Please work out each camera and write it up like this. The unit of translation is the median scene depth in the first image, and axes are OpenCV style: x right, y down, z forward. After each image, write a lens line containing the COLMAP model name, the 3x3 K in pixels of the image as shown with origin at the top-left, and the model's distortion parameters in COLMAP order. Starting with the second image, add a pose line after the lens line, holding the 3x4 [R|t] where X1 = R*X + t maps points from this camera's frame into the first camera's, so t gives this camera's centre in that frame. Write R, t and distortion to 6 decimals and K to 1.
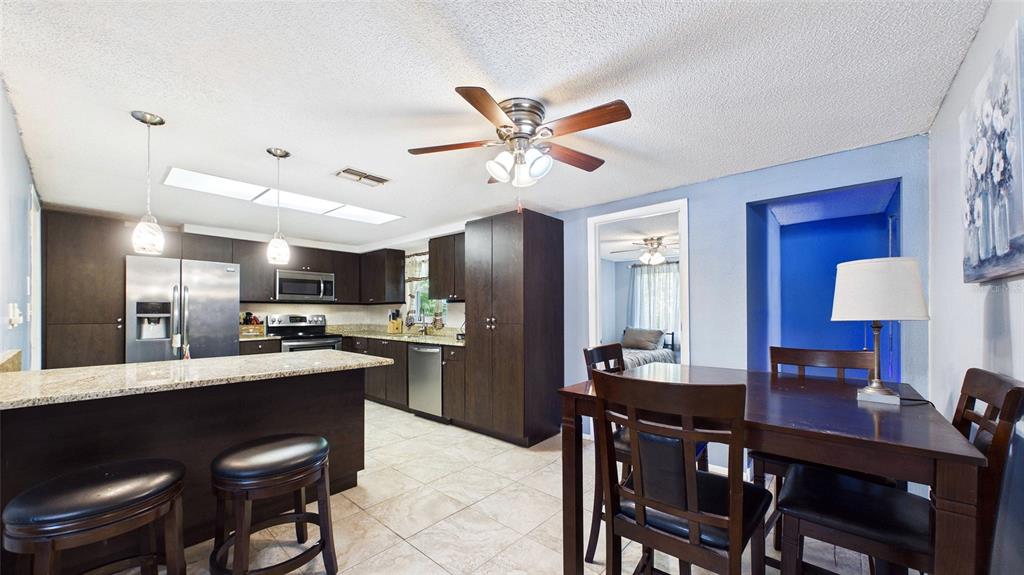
lens RADIAL K [[374.9, 0, 512.2], [0, 374.9, 309.8], [0, 0, 1]] dist [0.001318, -0.000142]
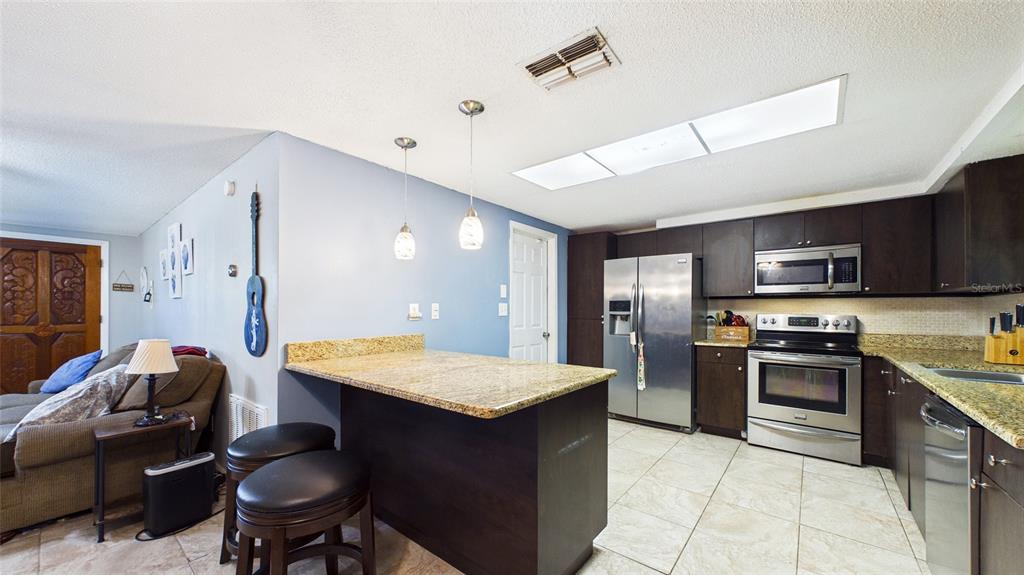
lens RADIAL K [[374.9, 0, 512.2], [0, 374.9, 309.8], [0, 0, 1]] dist [0.001318, -0.000142]
pose [[0.043530, 0.001749, -0.999051, 0.091525], [0.002192, 0.999996, 0.001846, 0.002725], [0.999050, -0.002270, 0.043526, 0.572371]]
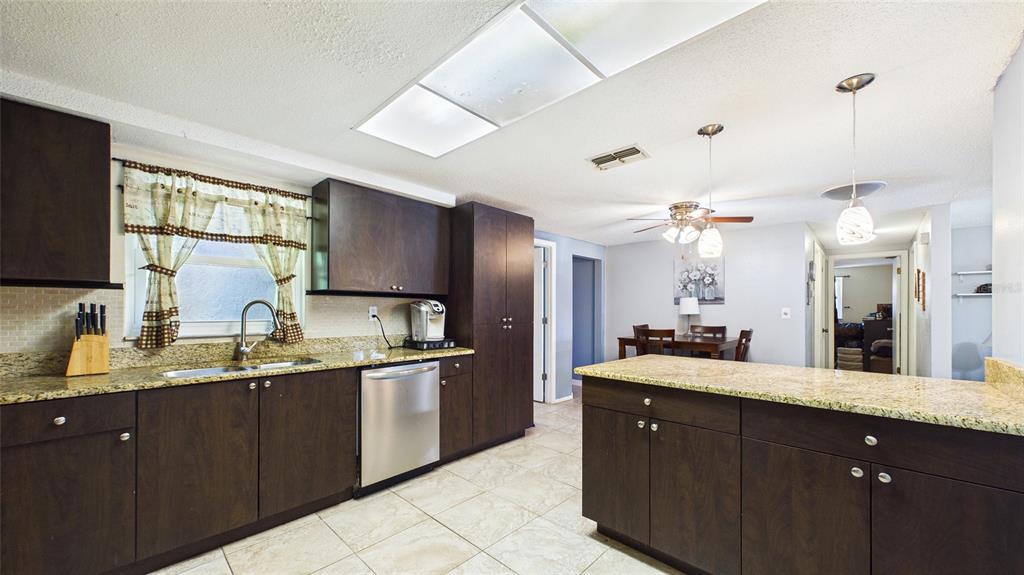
lens RADIAL K [[374.9, 0, 512.2], [0, 374.9, 309.8], [0, 0, 1]] dist [0.001318, -0.000142]
pose [[0.042053, 0.002768, 0.999112, -0.826205], [-0.007302, 0.999970, -0.002463, 0.003157], [-0.999089, -0.007192, 0.042072, 0.775181]]
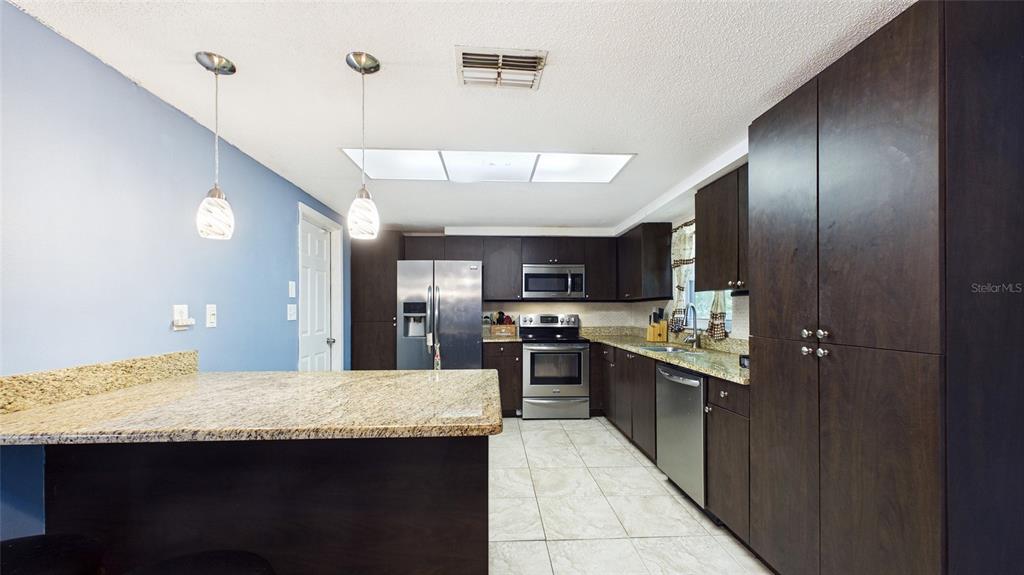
lens RADIAL K [[374.9, 0, 512.2], [0, 374.9, 309.8], [0, 0, 1]] dist [0.001318, -0.000142]
pose [[0.698147, -0.001015, -0.715954, 0.003746], [0.004551, 0.999985, 0.003020, -0.000992], [0.715940, -0.005367, 0.698141, 0.400964]]
